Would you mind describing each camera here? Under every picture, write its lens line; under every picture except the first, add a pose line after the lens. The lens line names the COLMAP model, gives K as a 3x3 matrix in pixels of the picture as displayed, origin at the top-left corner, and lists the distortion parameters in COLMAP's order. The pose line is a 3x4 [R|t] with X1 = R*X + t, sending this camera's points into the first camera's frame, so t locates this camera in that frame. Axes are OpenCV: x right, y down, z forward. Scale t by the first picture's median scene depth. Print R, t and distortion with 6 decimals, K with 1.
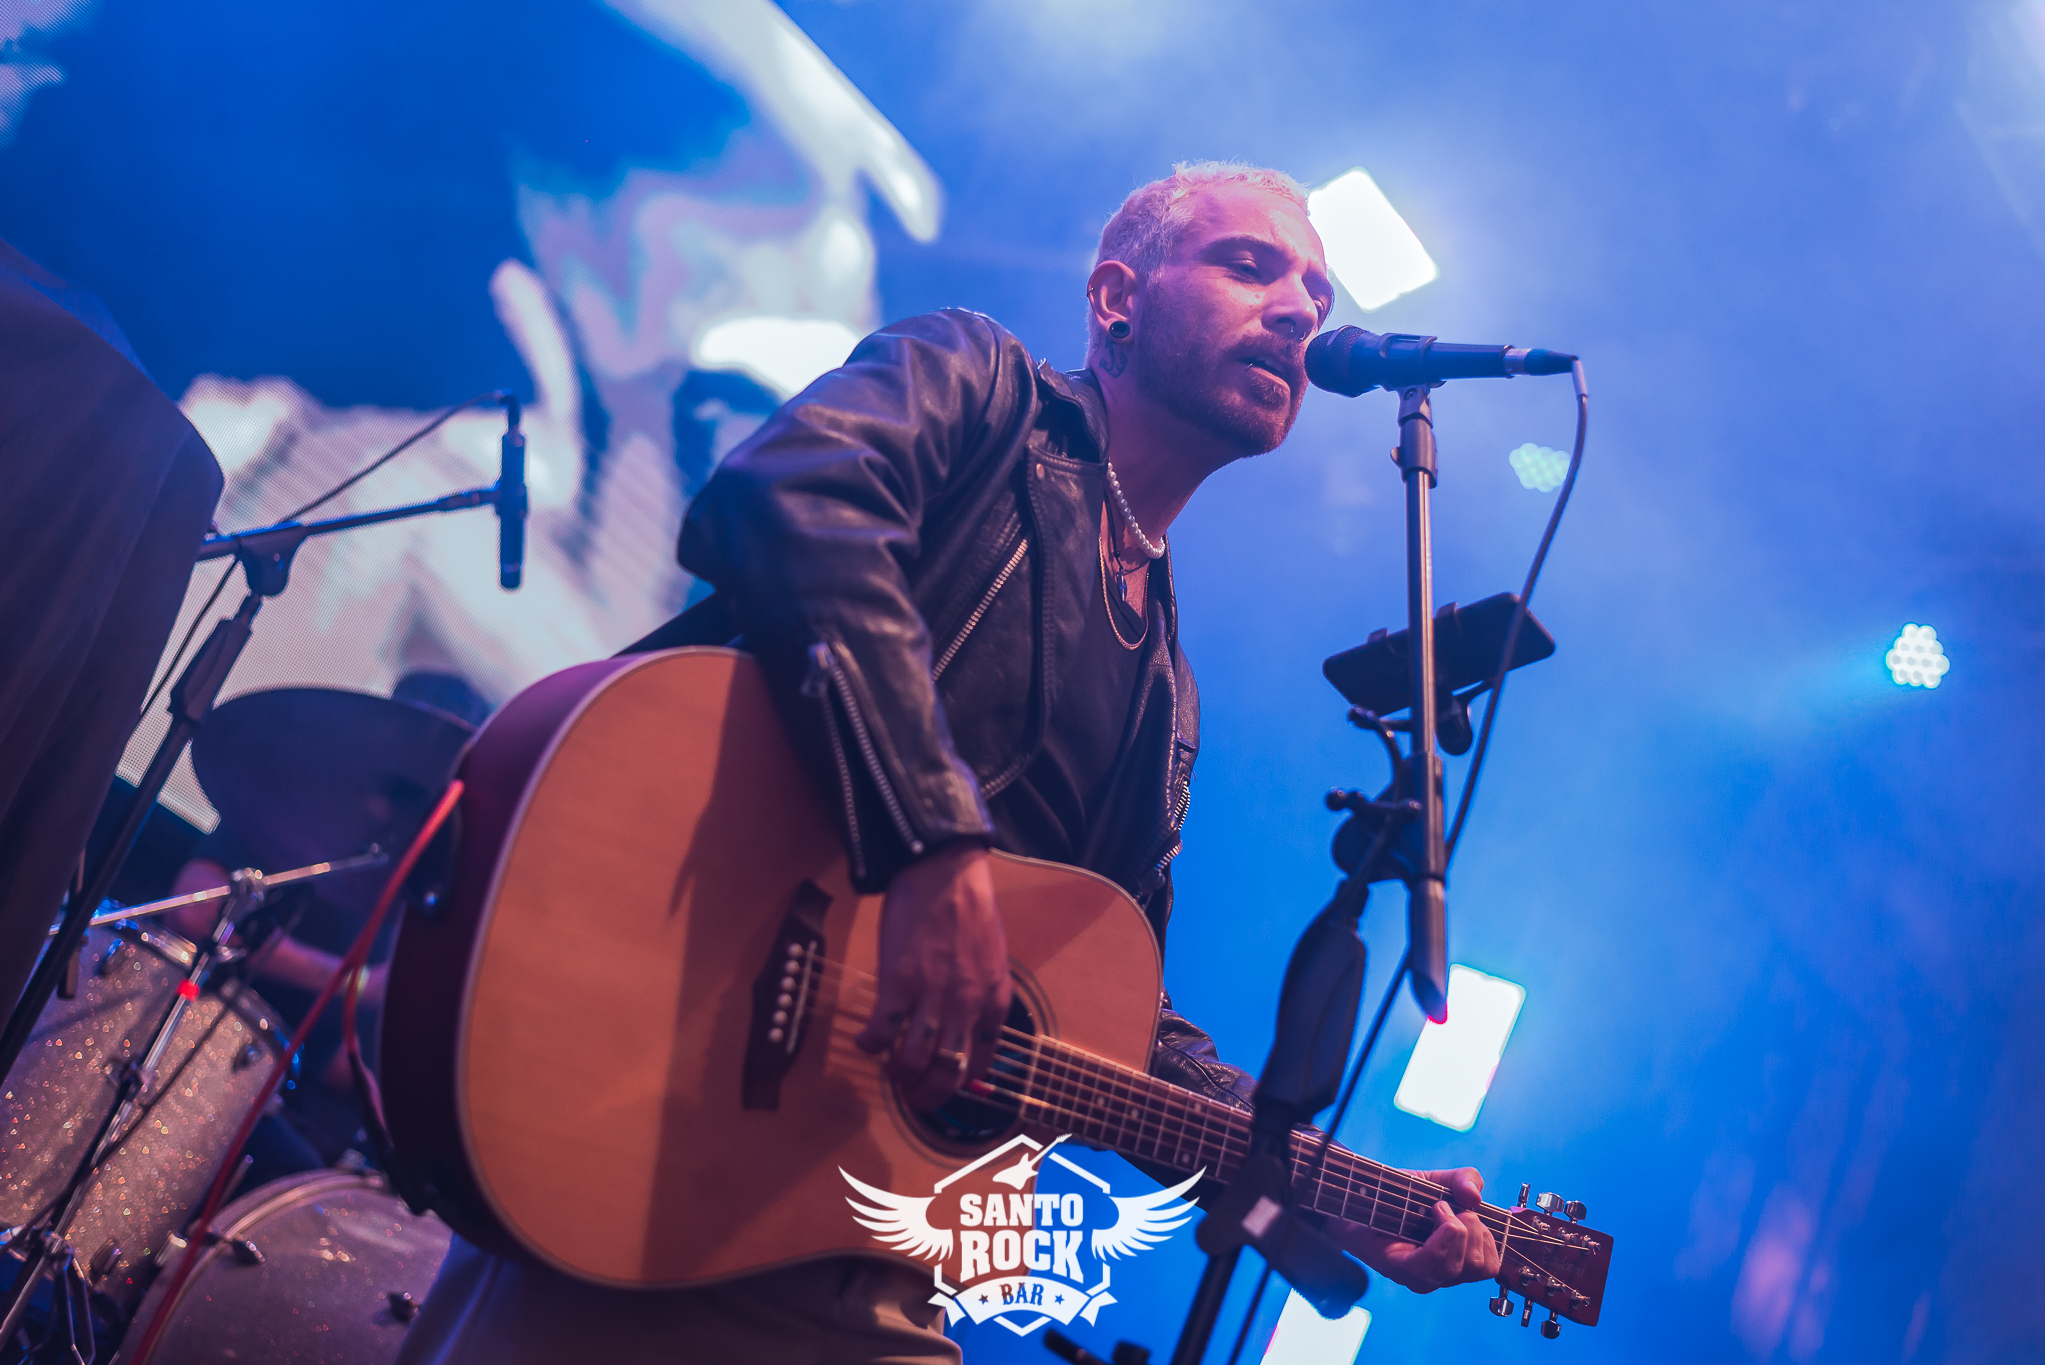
lens RADIAL K [[2959.4, 0, 1022.5], [0, 2959.4, 682.5], [0, 0, 1]] dist [-0.018914, 0.043697]
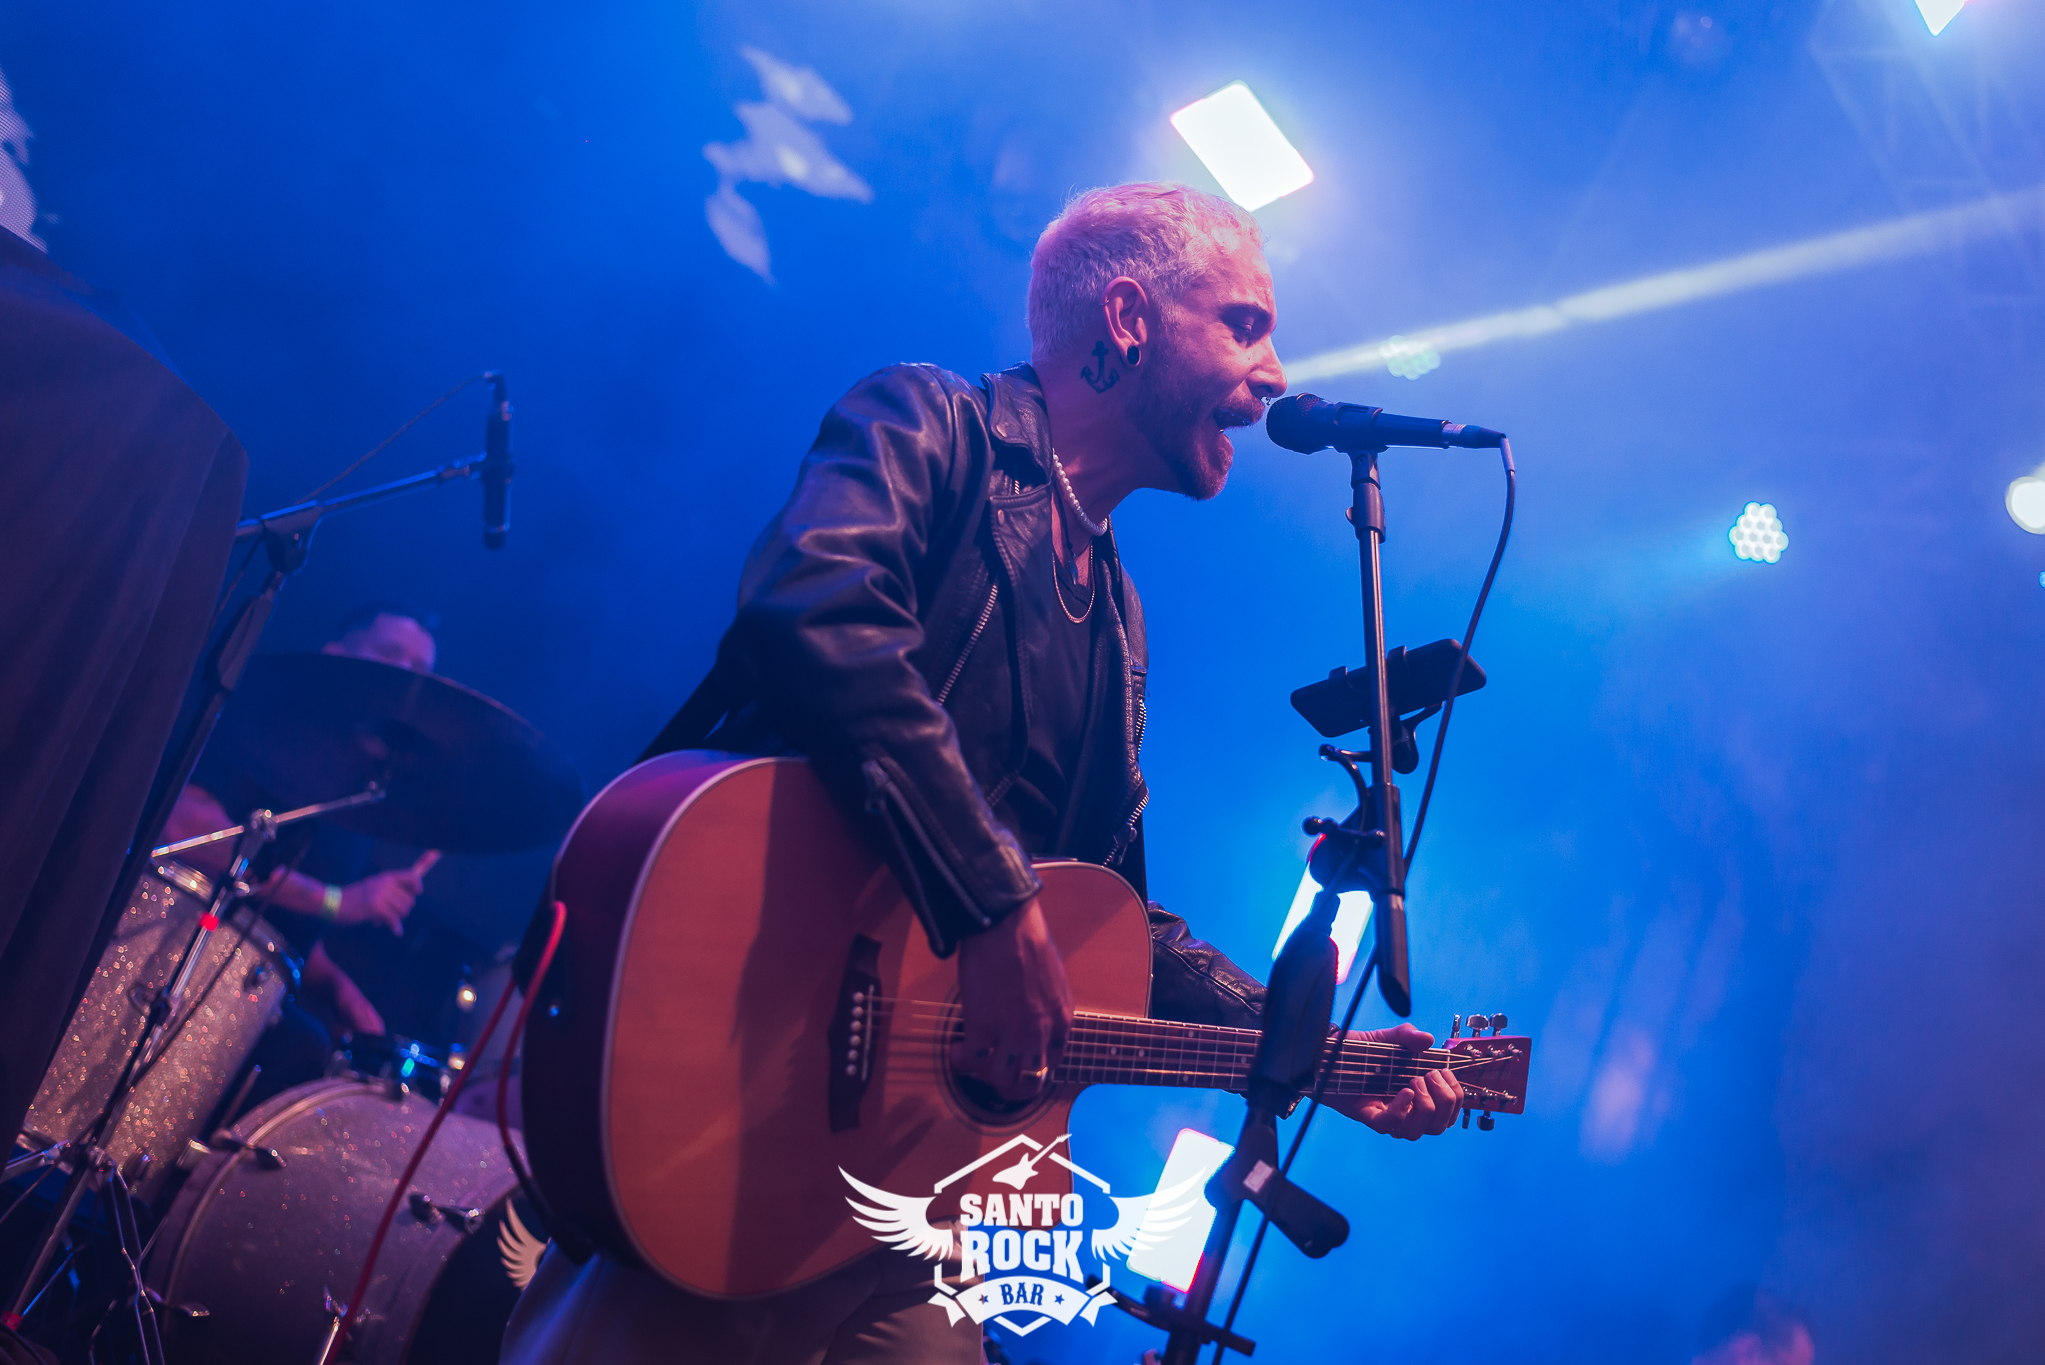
lens RADIAL K [[2959.4, 0, 1022.5], [0, 2959.4, 682.5], [0, 0, 1]] dist [-0.018914, 0.043697]
pose [[0.998465, -0.012710, 0.053908, -0.040710], [0.009279, 0.997943, 0.063427, -0.051522], [-0.054603, -0.062829, 0.996529, -0.100589]]
